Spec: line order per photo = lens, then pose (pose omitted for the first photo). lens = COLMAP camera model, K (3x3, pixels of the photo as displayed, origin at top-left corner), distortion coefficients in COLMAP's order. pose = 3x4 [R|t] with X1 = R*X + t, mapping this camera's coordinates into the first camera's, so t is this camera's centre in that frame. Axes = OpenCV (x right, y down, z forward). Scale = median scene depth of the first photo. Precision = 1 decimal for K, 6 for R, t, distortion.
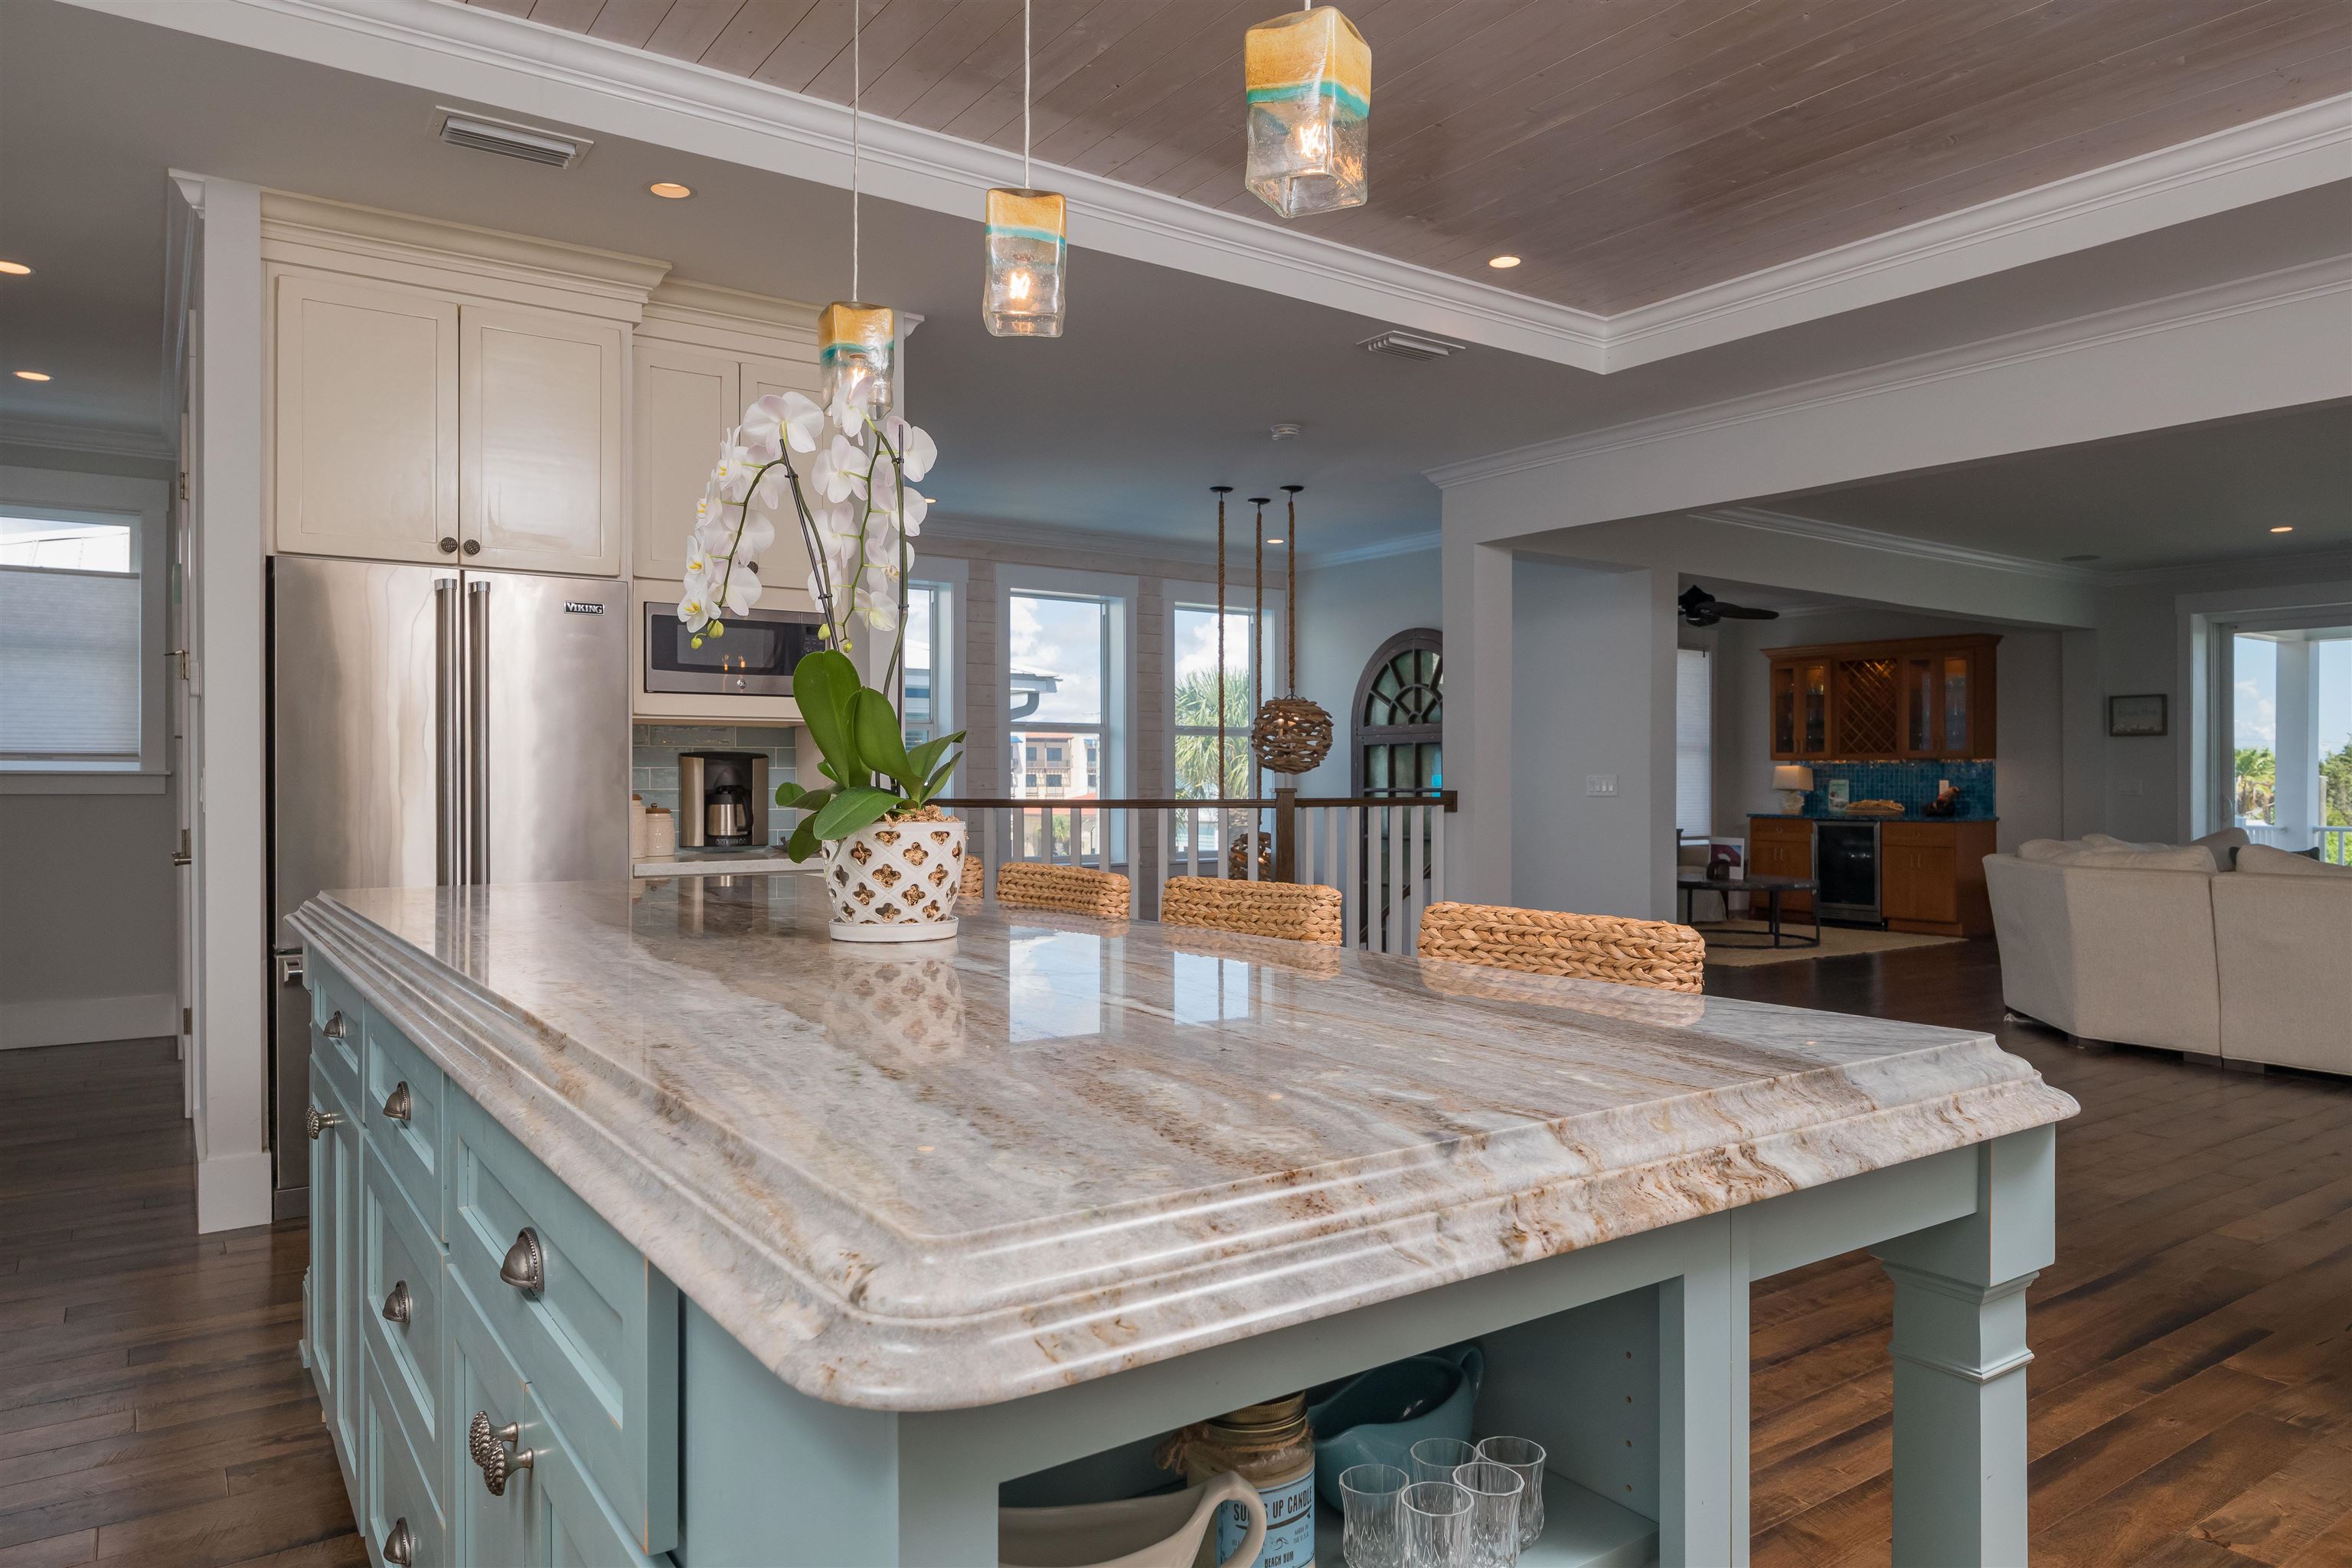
lens RADIAL K [[1508.3, 0, 1185.6], [0, 1508.3, 775.8], [0, 0, 1]] dist [-0.003313, -0.001088]
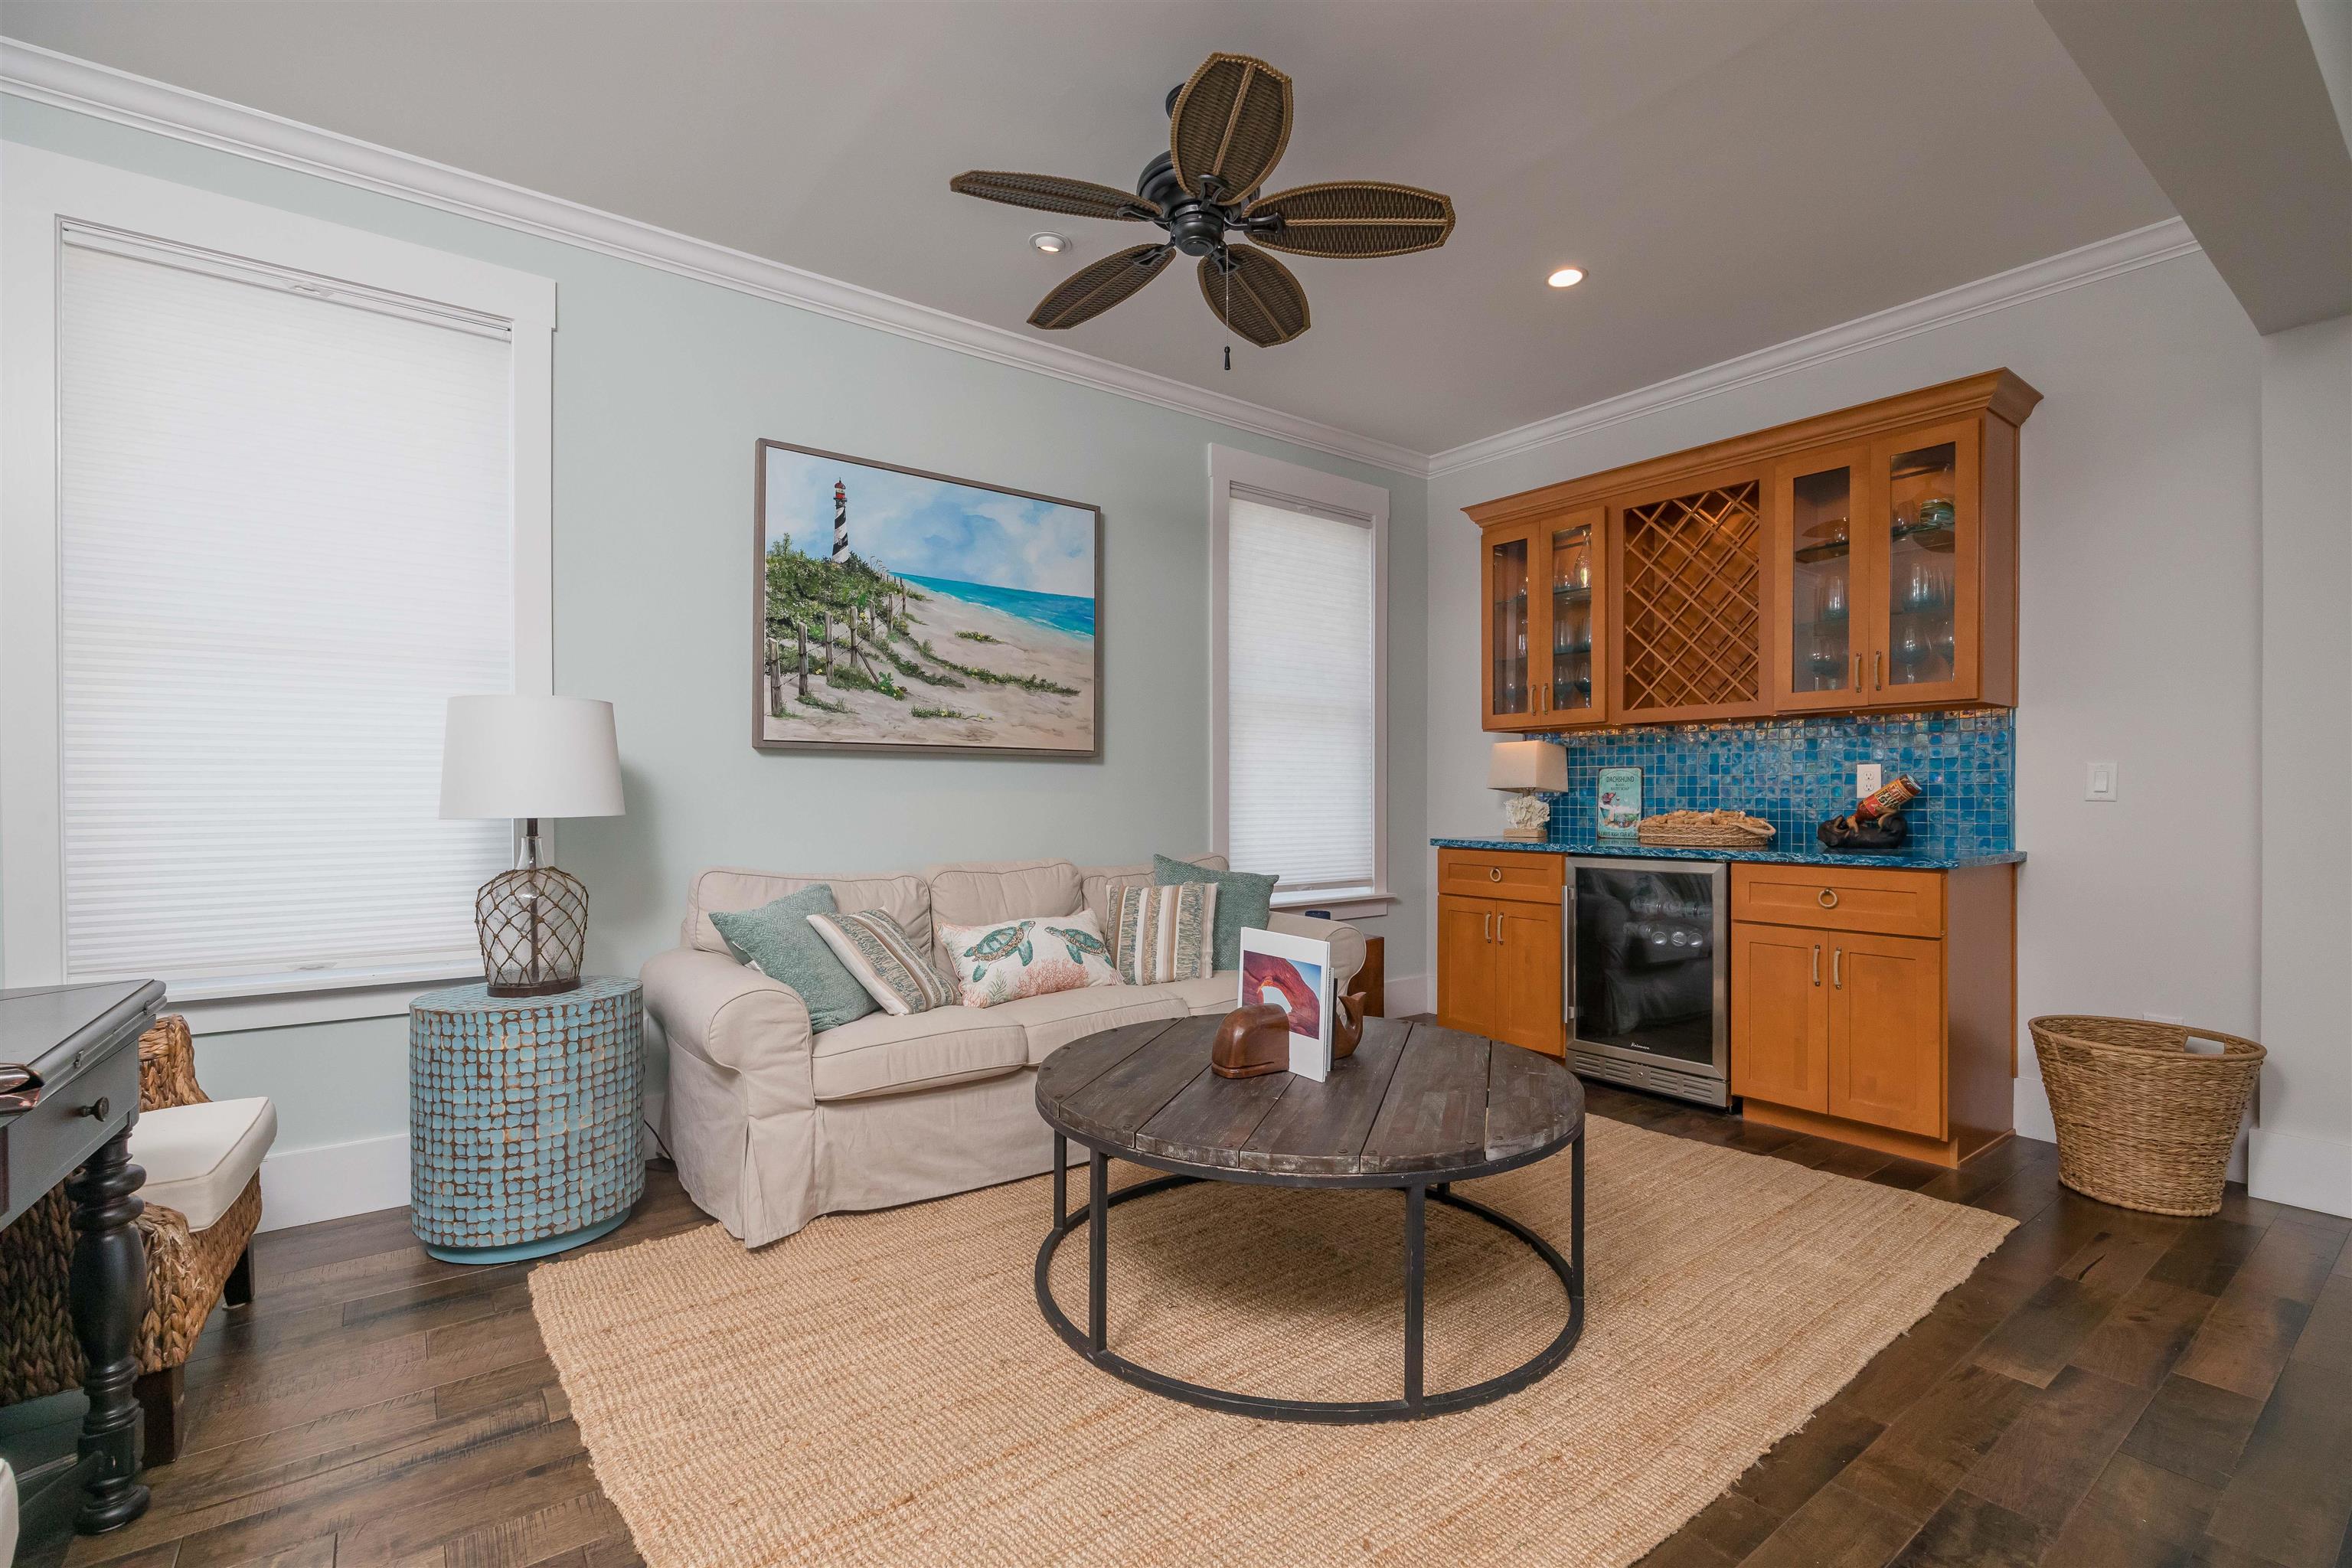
lens RADIAL K [[1028.8, 0, 1164.0], [0, 1028.8, 803.9], [0, 0, 1]] dist [0.003482, 0.000103]
pose [[0.999769, -0.002753, 0.021325, 0.299620], [0.002507, 0.999930, 0.011557, 0.010612], [-0.021356, -0.011501, 0.999706, 0.719059]]
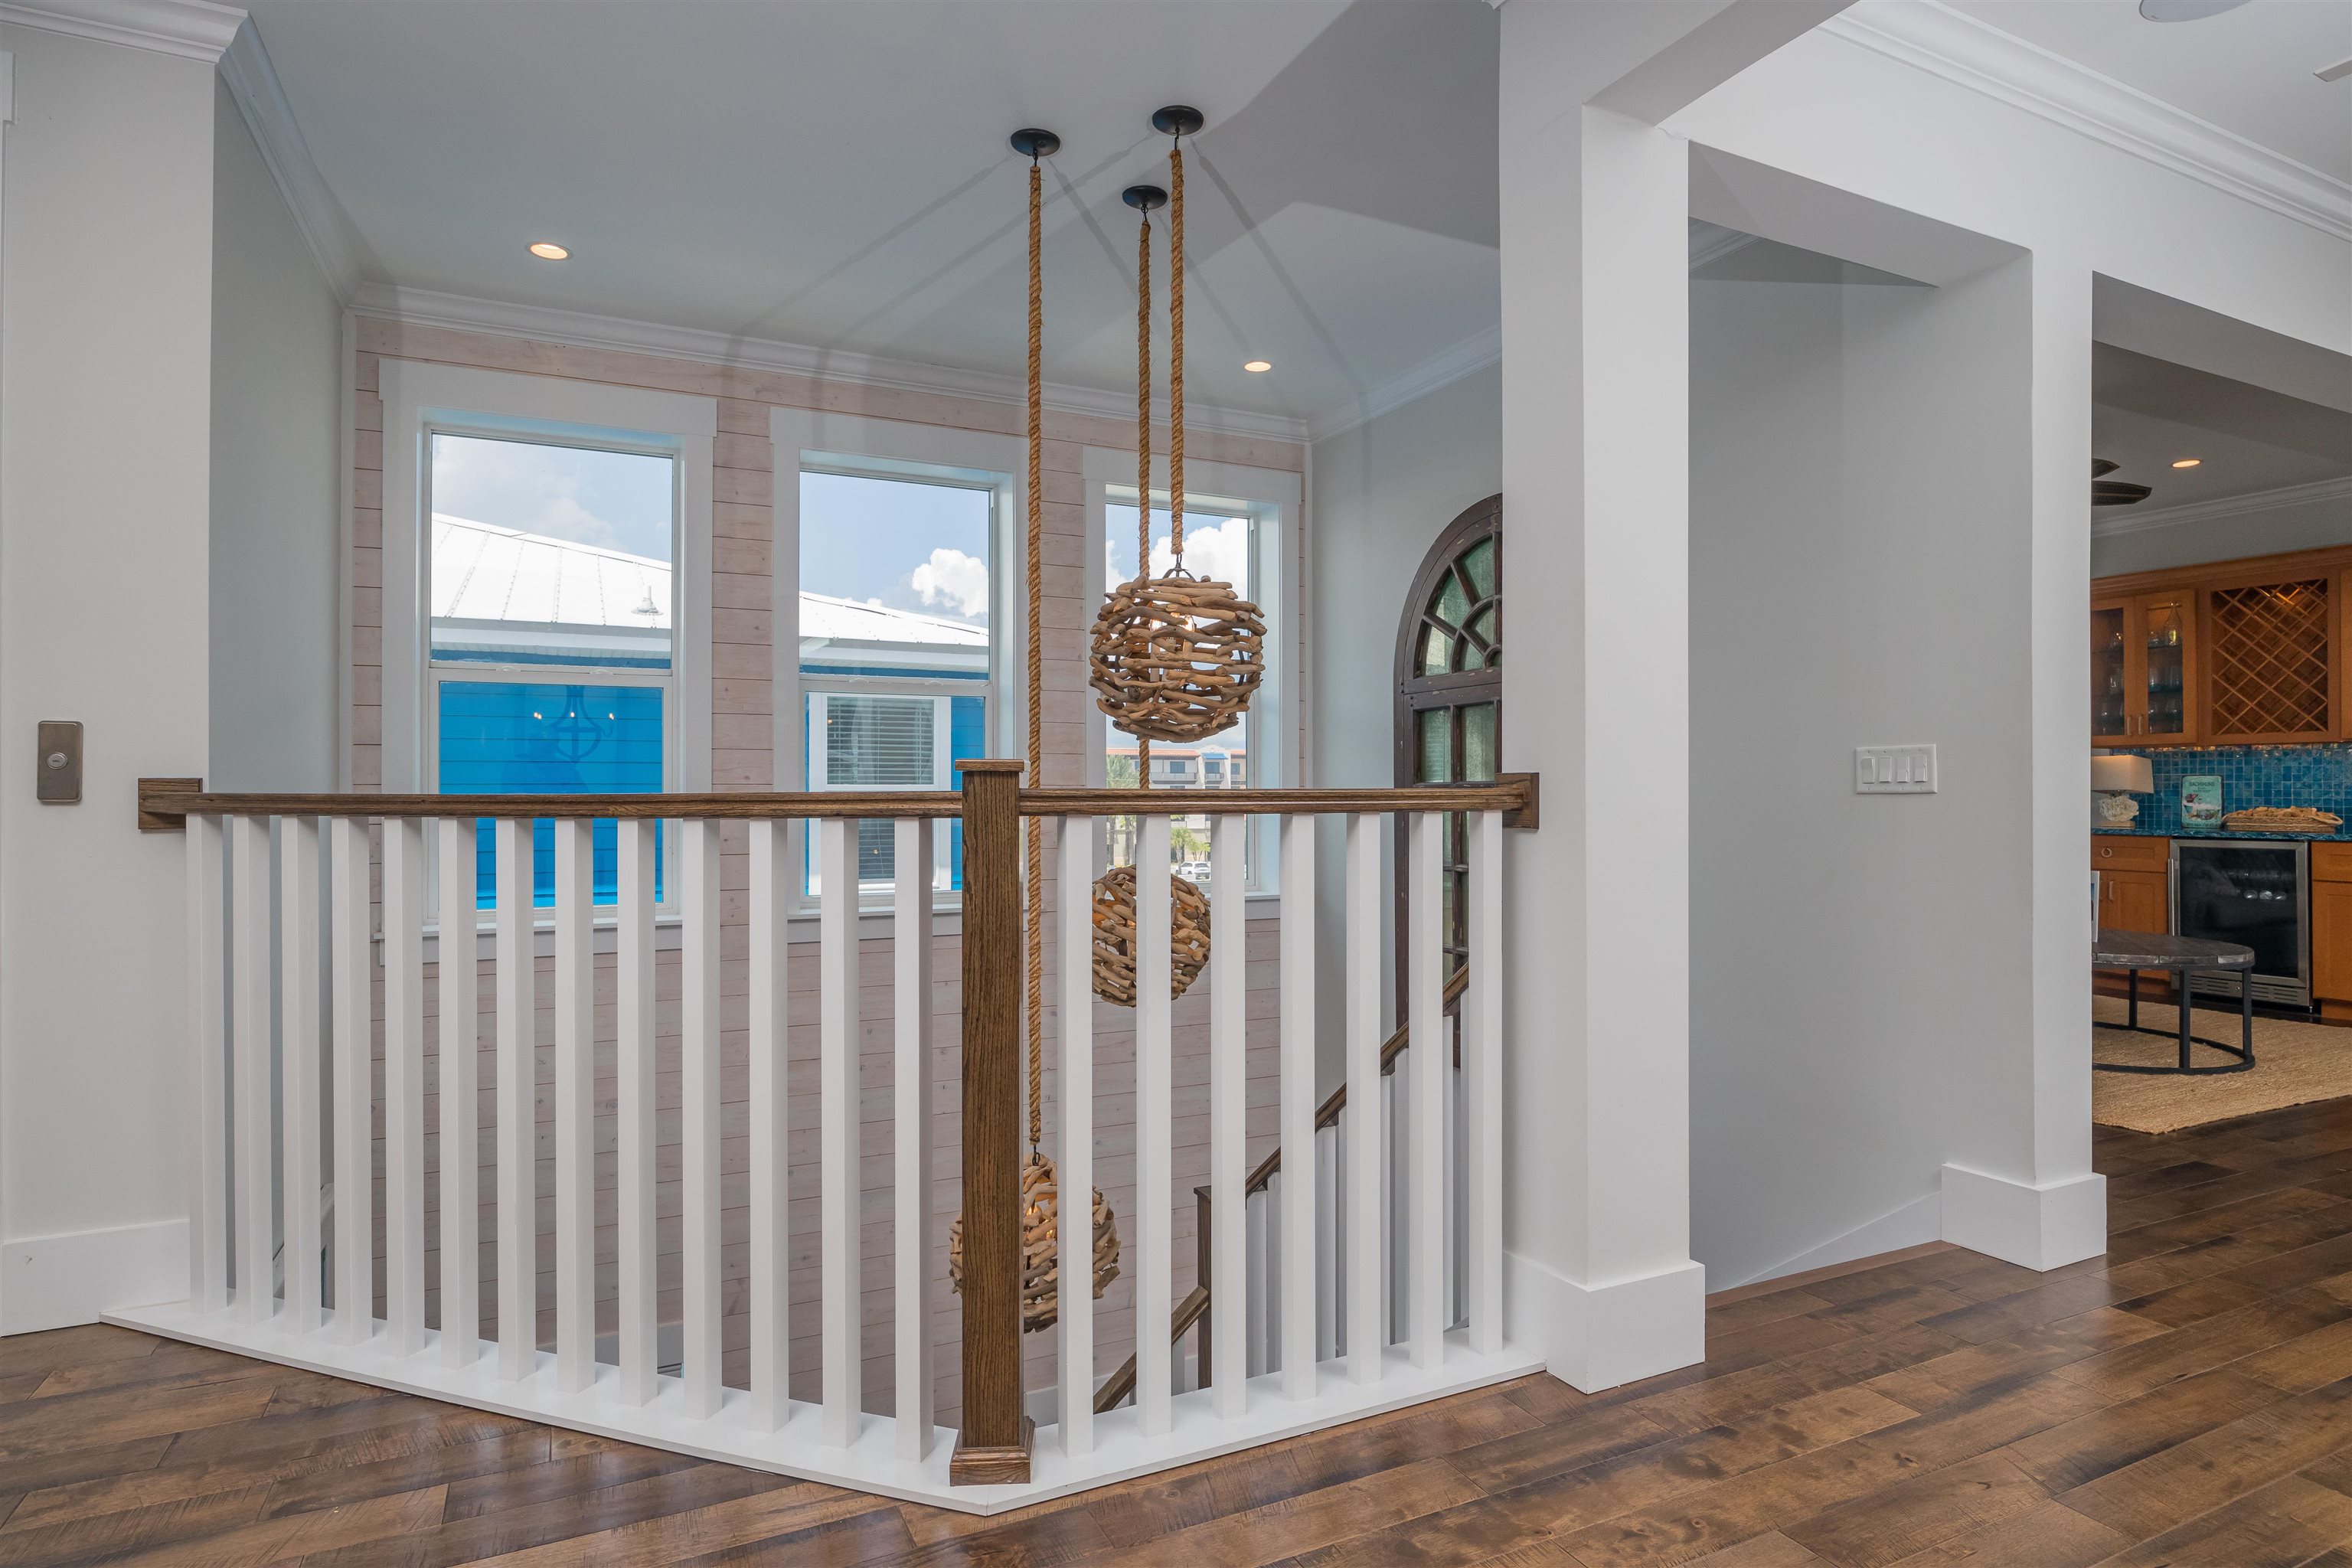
lens RADIAL K [[1221.9, 0, 1161.0], [0, 1221.9, 782.7], [0, 0, 1]] dist [-0.001939, -0.000359]
pose [[0.984035, -0.000267, -0.177972, 0.088067], [-0.000340, 0.999994, -0.003383, 0.008041], [0.177972, 0.003390, 0.984030, 0.425255]]
